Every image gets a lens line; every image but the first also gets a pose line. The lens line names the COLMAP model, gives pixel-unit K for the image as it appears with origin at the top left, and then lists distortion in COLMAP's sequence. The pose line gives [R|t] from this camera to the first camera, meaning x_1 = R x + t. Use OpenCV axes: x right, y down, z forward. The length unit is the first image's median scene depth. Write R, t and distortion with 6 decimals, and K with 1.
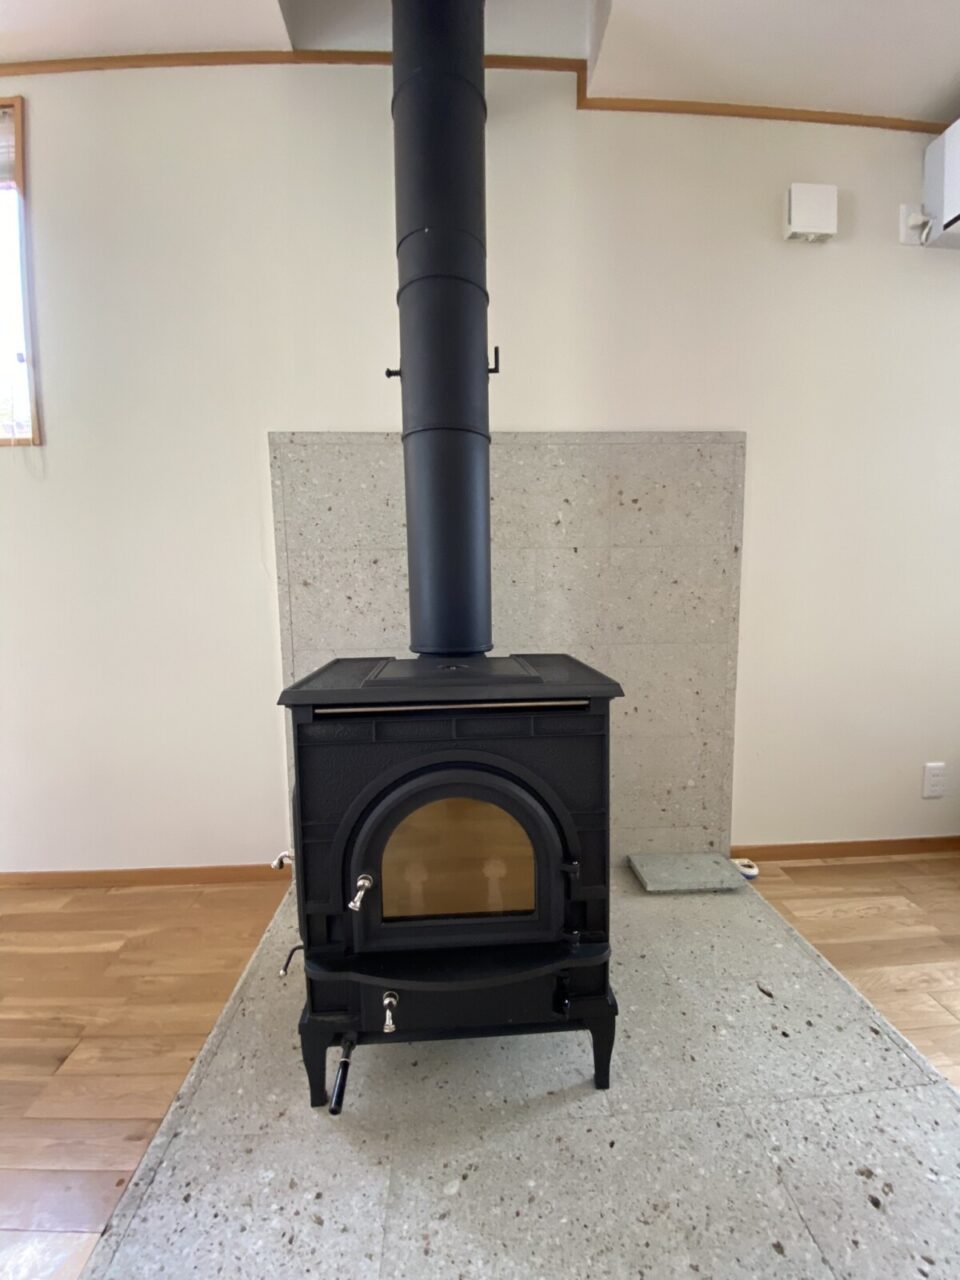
lens RADIAL K [[526.6, 0, 480.0], [0, 526.6, 640.0], [0, 0, 1]] dist [0.001950, -0.013278]
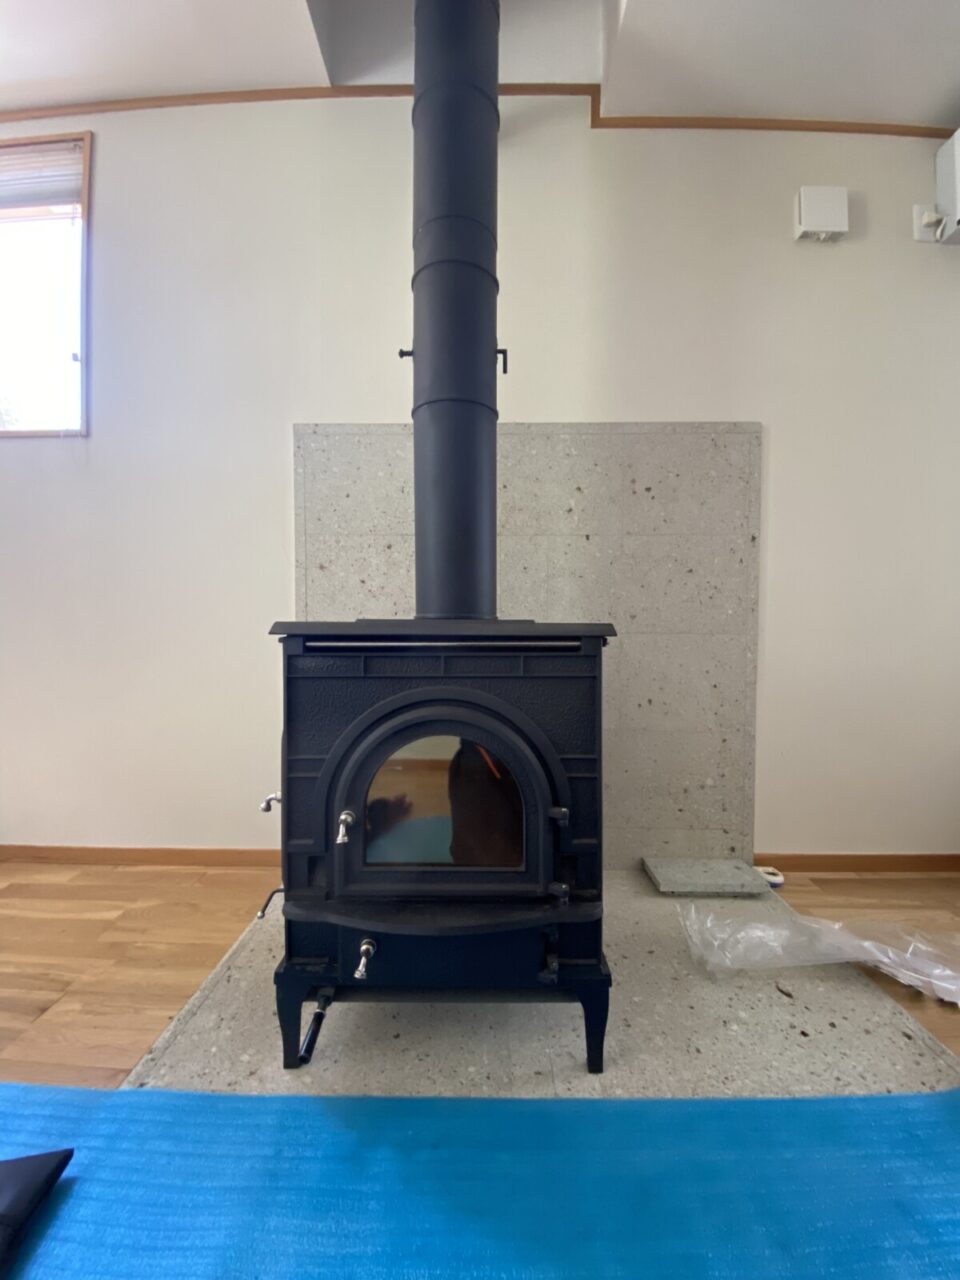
lens RADIAL K [[526.6, 0, 480.0], [0, 526.6, 640.0], [0, 0, 1]] dist [0.001950, -0.013278]
pose [[0.997711, 0.019801, -0.064664, 0.048159], [-0.024930, 0.996523, -0.079498, 0.113366], [0.062865, 0.080928, 0.994736, 0.008558]]
